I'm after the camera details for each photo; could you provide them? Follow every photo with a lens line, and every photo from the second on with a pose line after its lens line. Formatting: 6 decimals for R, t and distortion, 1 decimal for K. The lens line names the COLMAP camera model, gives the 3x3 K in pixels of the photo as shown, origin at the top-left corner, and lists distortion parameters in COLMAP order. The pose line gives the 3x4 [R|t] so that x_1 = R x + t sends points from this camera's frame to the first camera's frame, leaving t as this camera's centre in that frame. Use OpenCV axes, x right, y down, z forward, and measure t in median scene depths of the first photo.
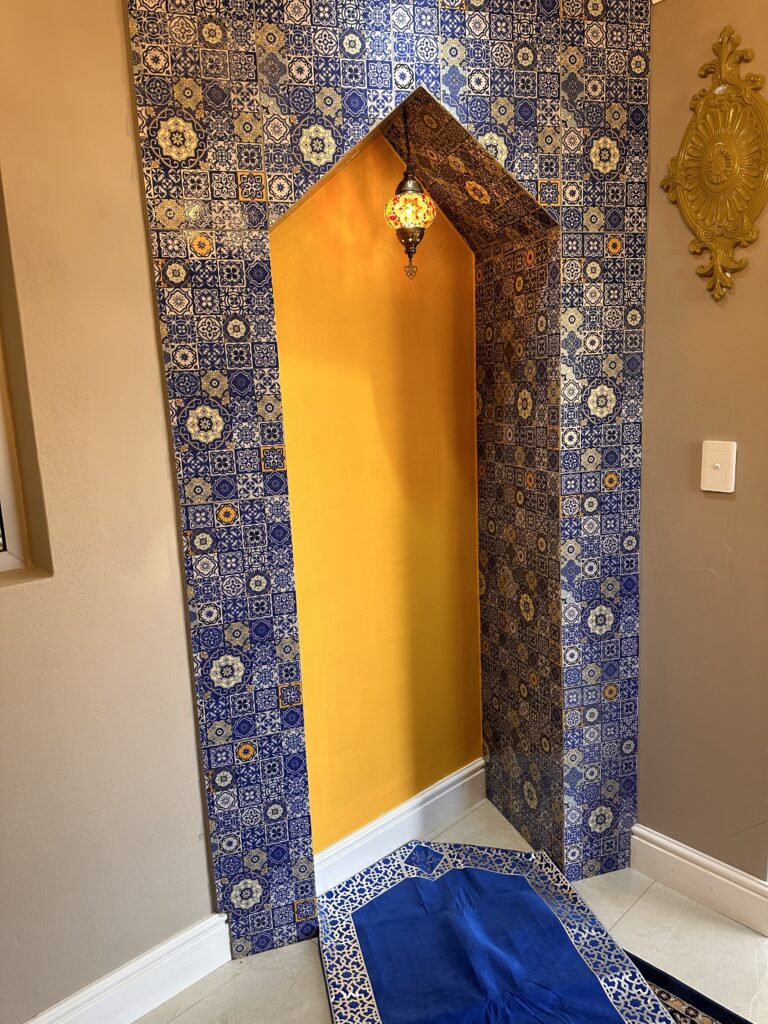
lens RADIAL K [[716.6, 0, 384.1], [0, 716.6, 512.9], [0, 0, 1]] dist [0.036845, -0.017104]
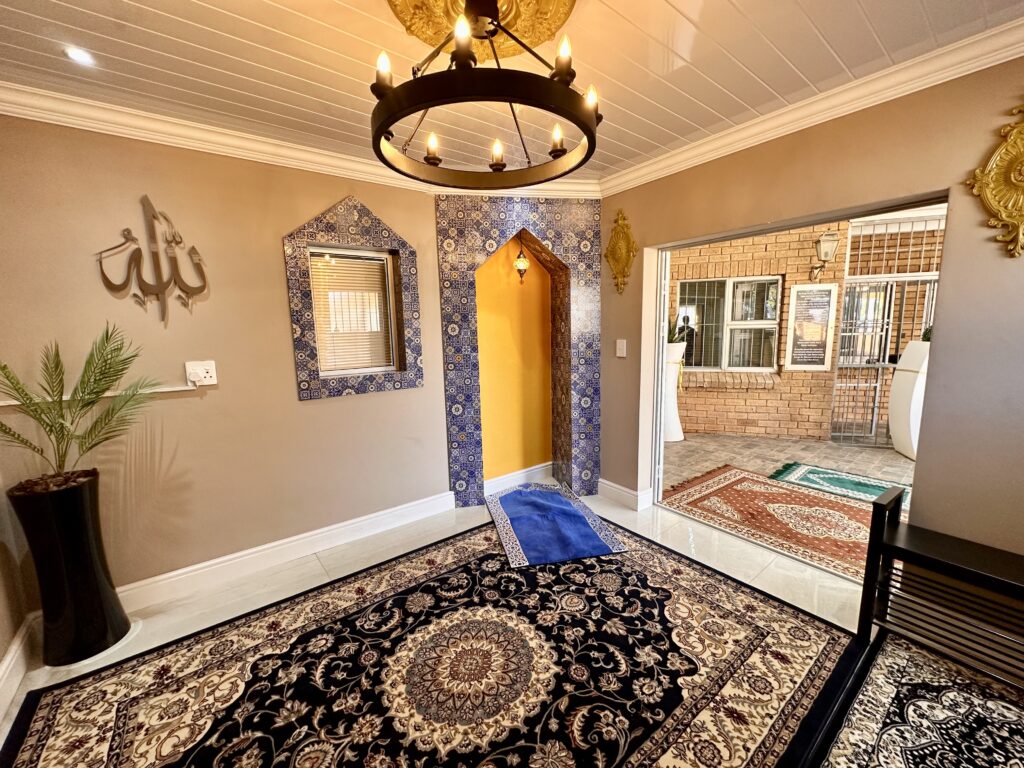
lens RADIAL K [[408.9, 0, 514.5], [0, 408.9, 382.0], [0, 0, 1]] dist [0.000171, 0.000032]
pose [[0.995101, 0.030051, -0.094188, 0.185210], [-0.034200, 0.998501, -0.042741, 0.162184], [0.092763, 0.045753, 0.994636, -0.715846]]
